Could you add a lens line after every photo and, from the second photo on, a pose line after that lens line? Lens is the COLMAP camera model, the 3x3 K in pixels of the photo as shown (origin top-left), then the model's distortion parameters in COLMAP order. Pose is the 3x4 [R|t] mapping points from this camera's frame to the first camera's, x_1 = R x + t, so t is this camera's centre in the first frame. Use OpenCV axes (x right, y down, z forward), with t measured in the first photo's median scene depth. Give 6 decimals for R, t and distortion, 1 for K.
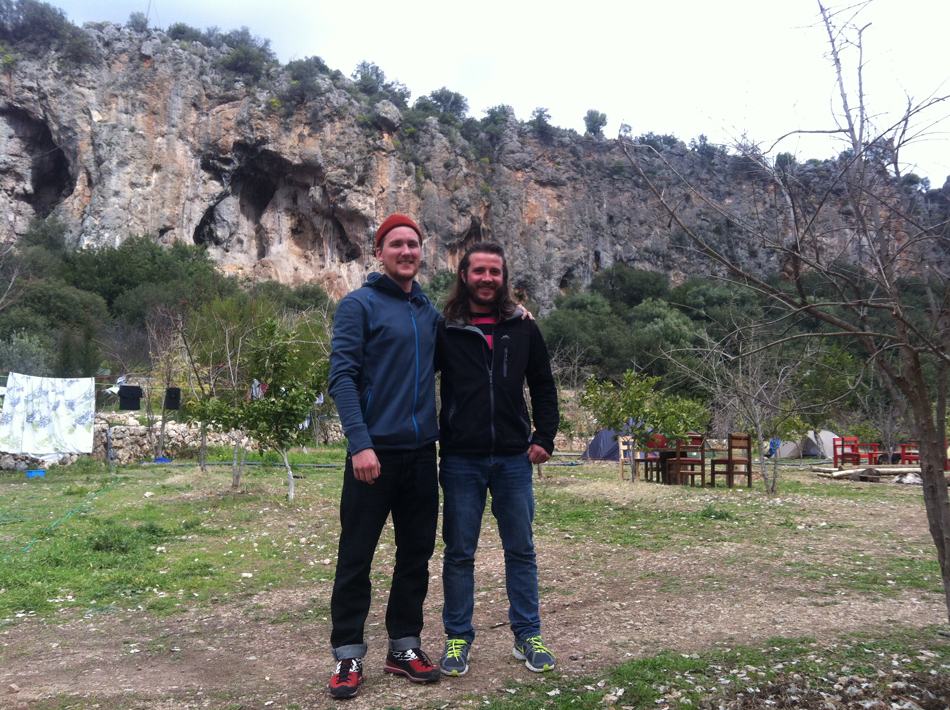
lens RADIAL K [[962.2, 0, 467.9], [0, 962.2, 359.9], [0, 0, 1]] dist [0.025677, 0.000000]
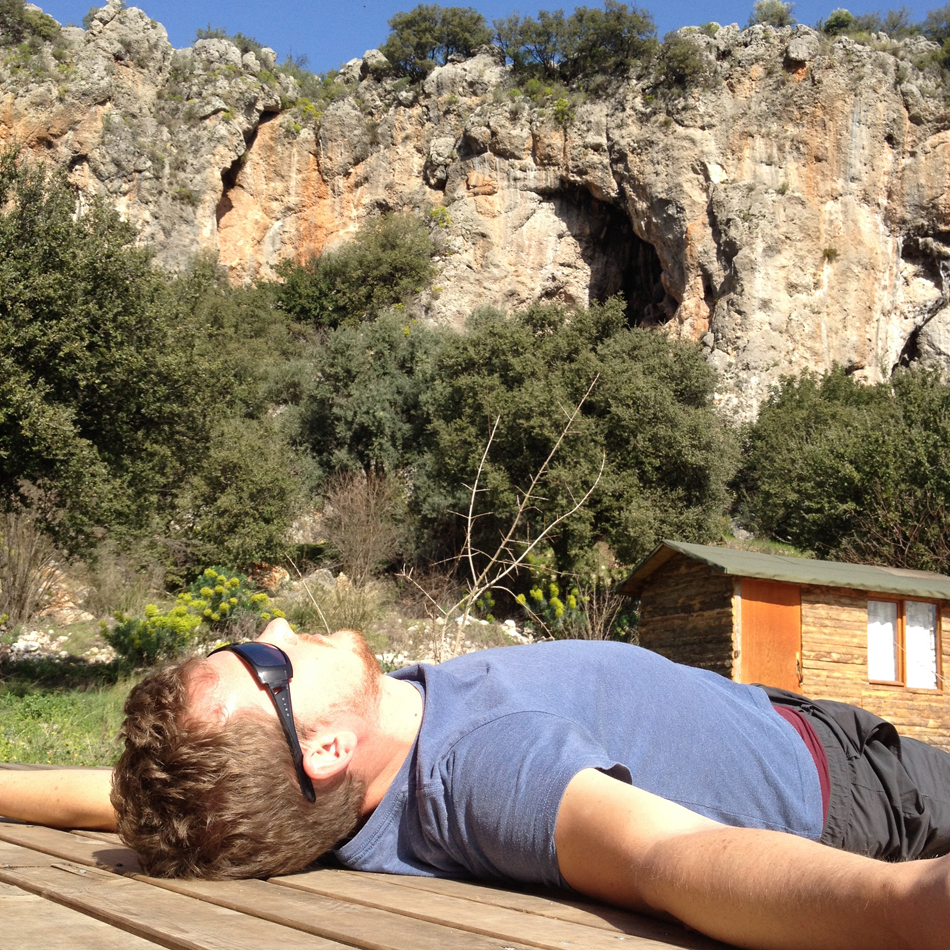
lens RADIAL K [[1329.1, 0, 466.1], [0, 1329.1, 478.5], [0, 0, 1]] dist [0.055778, 0.000000]
pose [[0.931197, -0.042550, -0.362023, -0.238810], [-0.005215, 0.991507, -0.129950, 0.016641], [0.364478, 0.122897, 0.923067, 0.260096]]
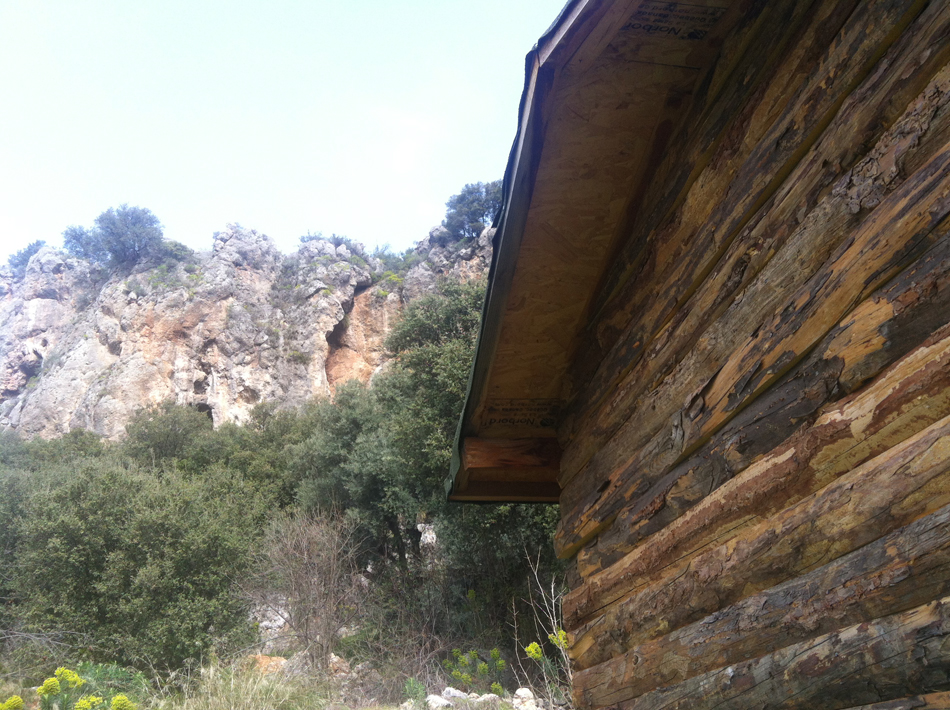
lens RADIAL K [[962.2, 0, 480.3], [0, 962.2, 354.5], [0, 0, 1]] dist [0.025677, 0.000000]
pose [[0.863830, -0.285411, -0.415136, -0.268243], [0.133260, 0.924139, -0.358064, 0.014314], [0.485839, 0.253986, 0.836333, 0.388747]]
